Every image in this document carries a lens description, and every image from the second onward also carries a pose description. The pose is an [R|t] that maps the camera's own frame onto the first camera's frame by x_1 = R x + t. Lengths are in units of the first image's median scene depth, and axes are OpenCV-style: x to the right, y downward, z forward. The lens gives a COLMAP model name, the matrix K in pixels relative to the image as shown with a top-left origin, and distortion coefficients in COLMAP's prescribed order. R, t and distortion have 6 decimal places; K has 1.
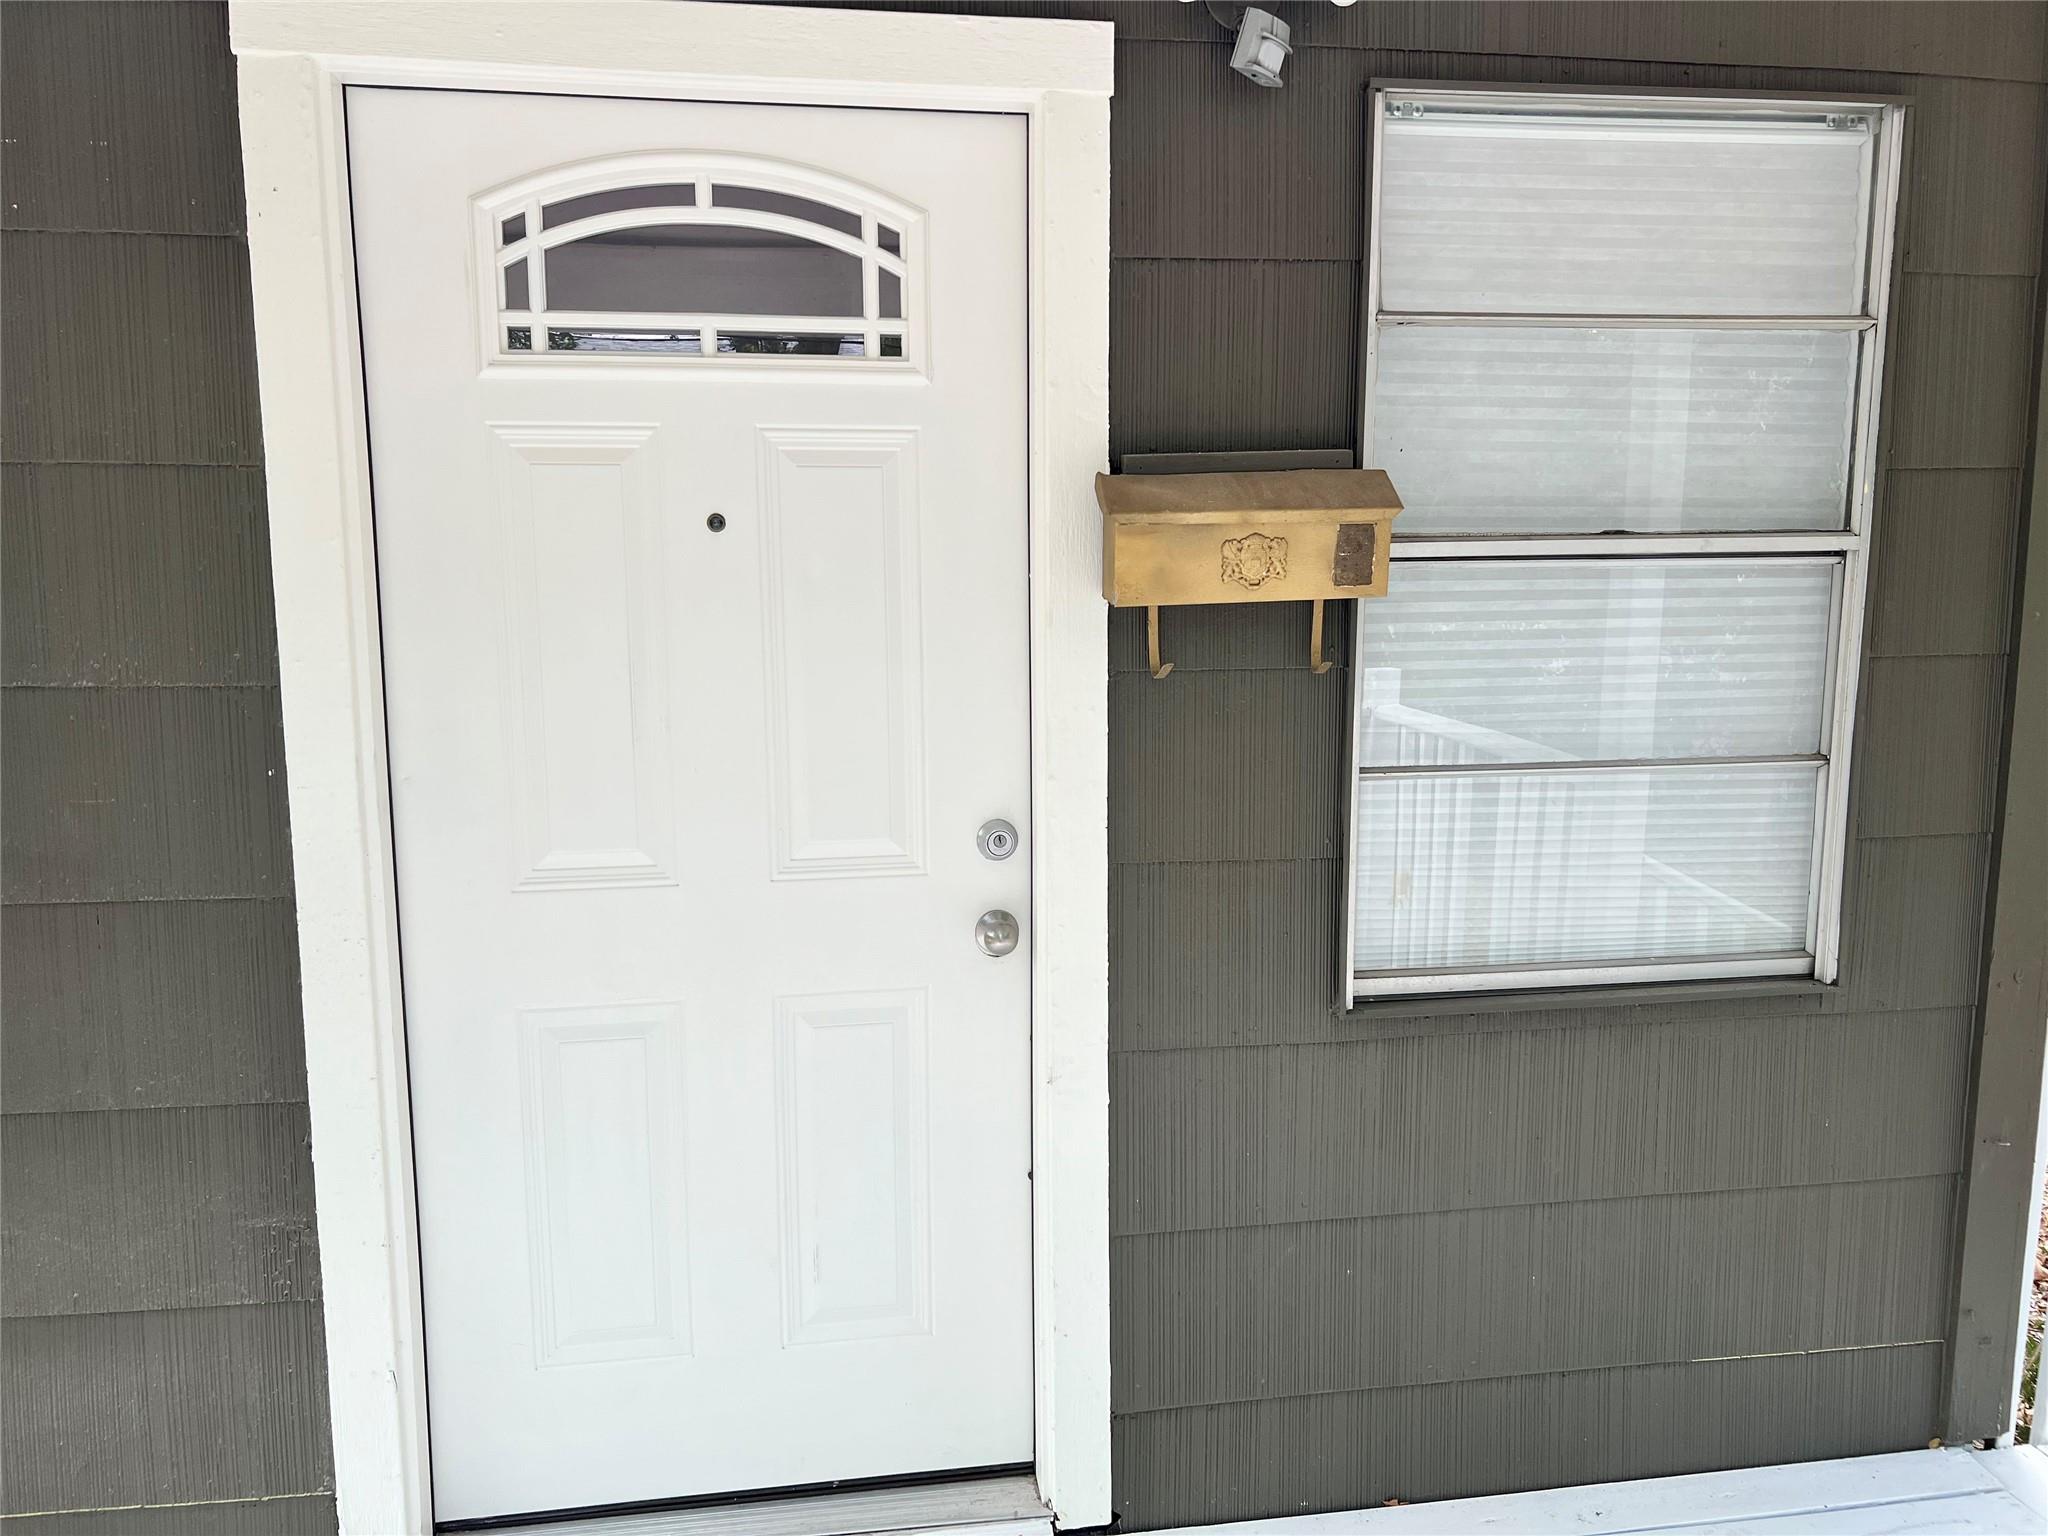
lens RADIAL K [[1542.8, 0, 1024.0], [0, 1542.8, 768.0], [0, 0, 1]] dist [0.047715, -0.060604]
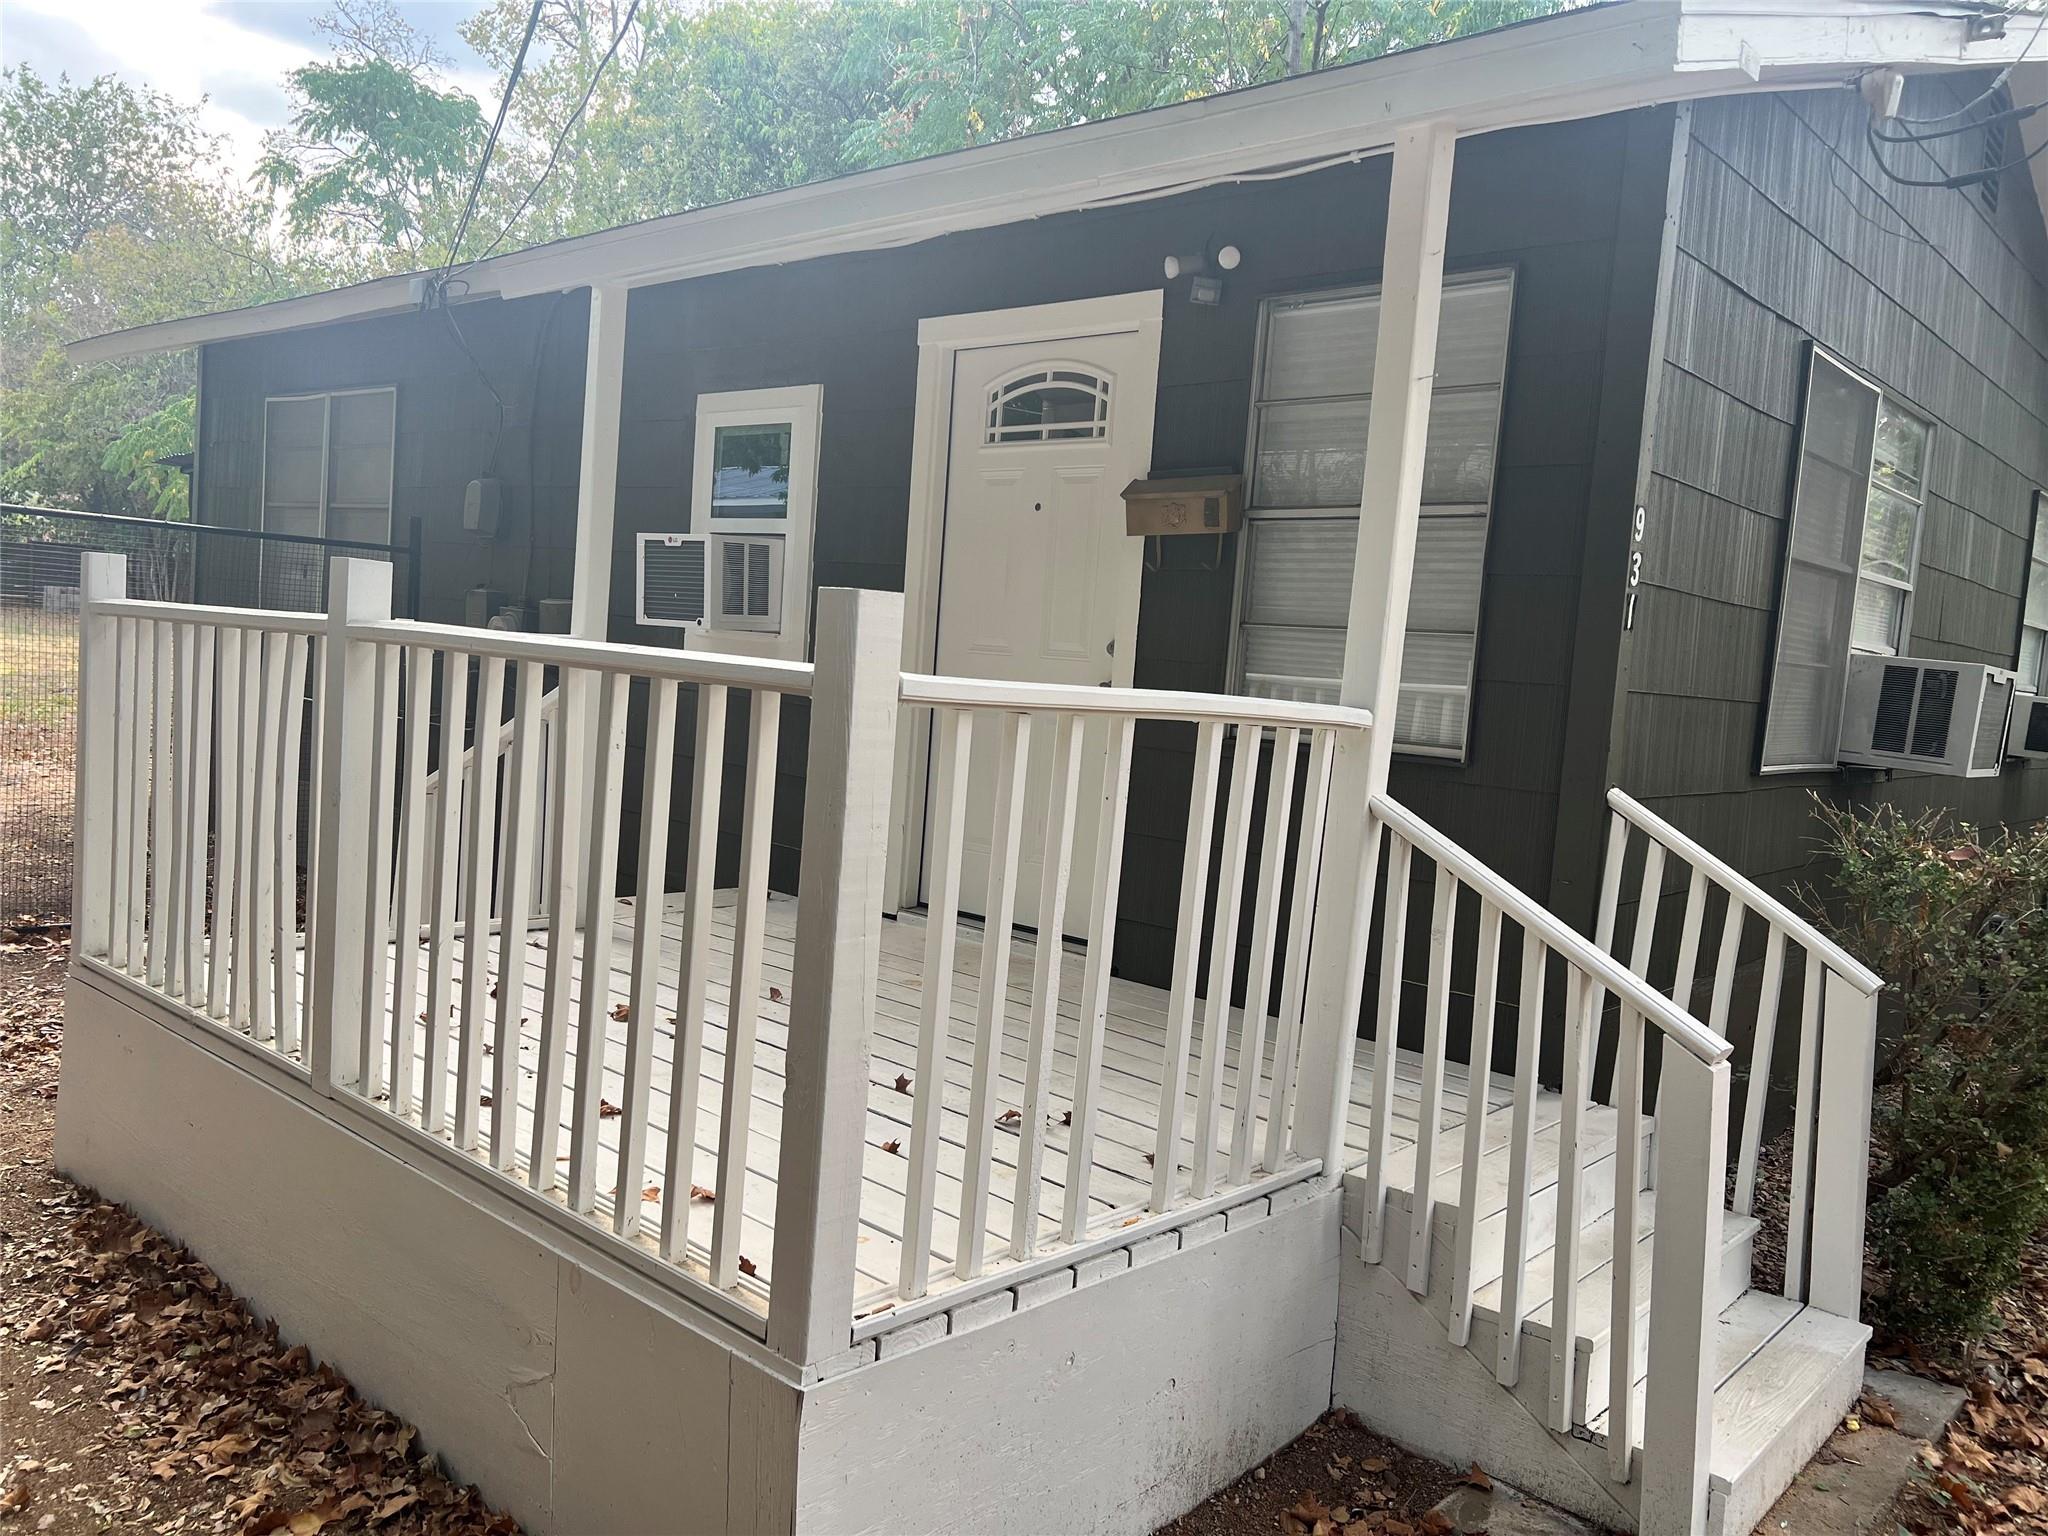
lens RADIAL K [[1542.8, 0, 1024.0], [0, 1542.8, 768.0], [0, 0, 1]] dist [0.047715, -0.060604]
pose [[0.623476, 0.106898, -0.774500, 1.729315], [-0.179420, 0.983734, -0.008657, 0.272991], [0.760977, 0.144358, 0.632514, -0.503247]]
